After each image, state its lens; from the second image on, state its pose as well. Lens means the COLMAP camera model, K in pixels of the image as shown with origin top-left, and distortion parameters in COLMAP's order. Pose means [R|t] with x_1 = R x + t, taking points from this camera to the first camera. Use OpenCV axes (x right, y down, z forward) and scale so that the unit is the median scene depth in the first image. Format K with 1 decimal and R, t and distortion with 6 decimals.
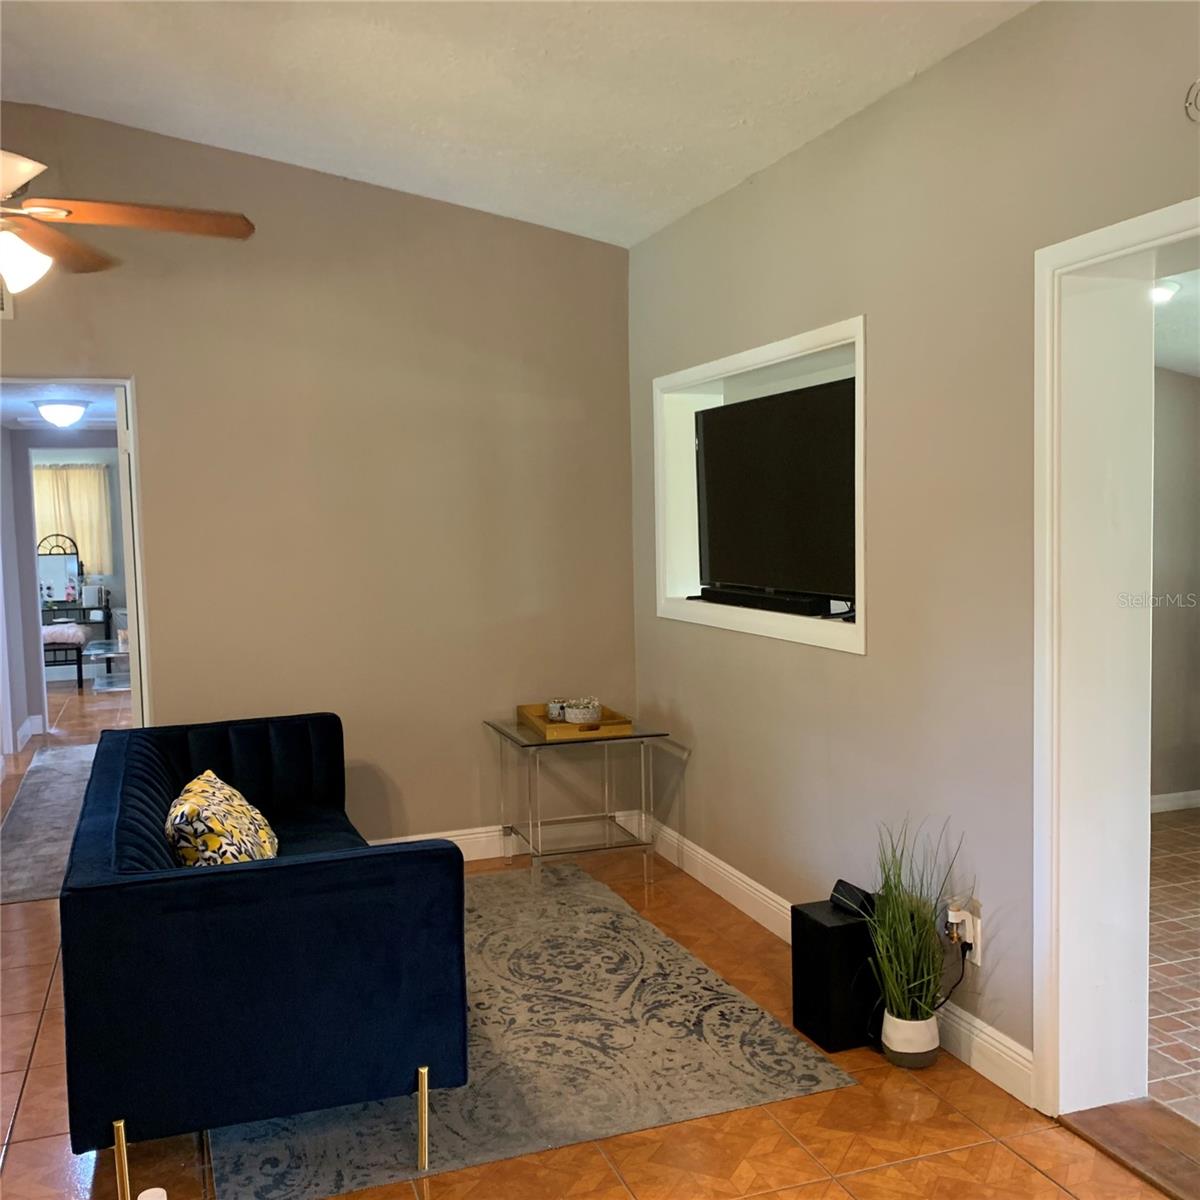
lens RADIAL K [[1211.3, 0, 600.0], [0, 1211.3, 600.0], [0, 0, 1]] dist [0.194889, -0.369635]
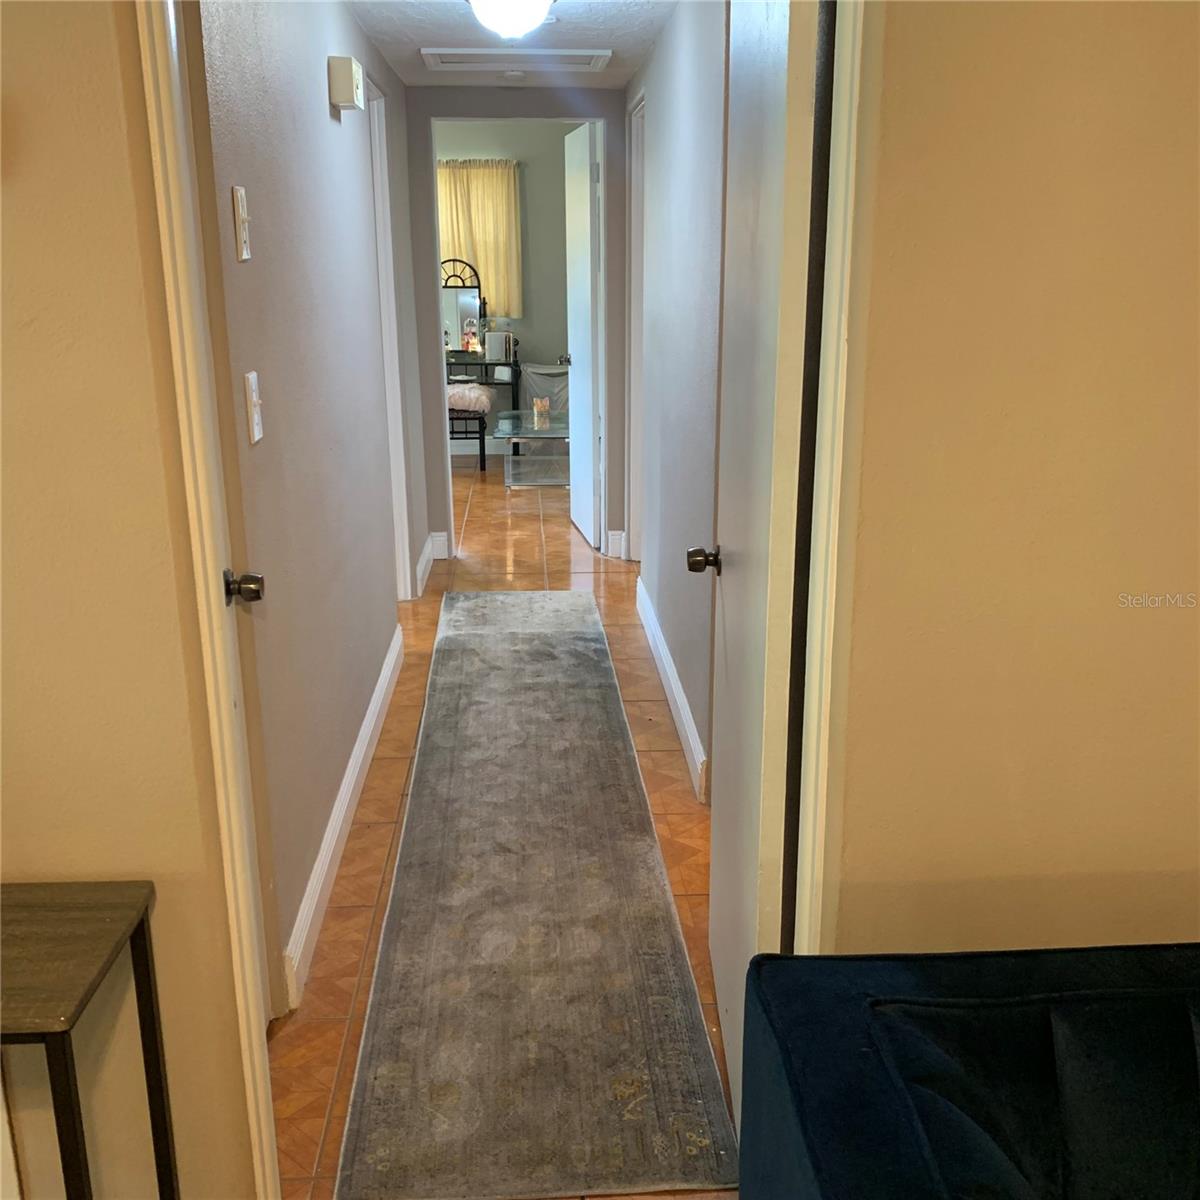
lens RADIAL K [[1210.7, 0, 605.3], [0, 1210.7, 595.5], [0, 0, 1]] dist [0.182847, -0.481704]
pose [[0.962800, 0.094557, -0.253131, -0.429803], [-0.040485, 0.976679, 0.210851, -0.042936], [0.267165, -0.192760, 0.944175, 0.854407]]
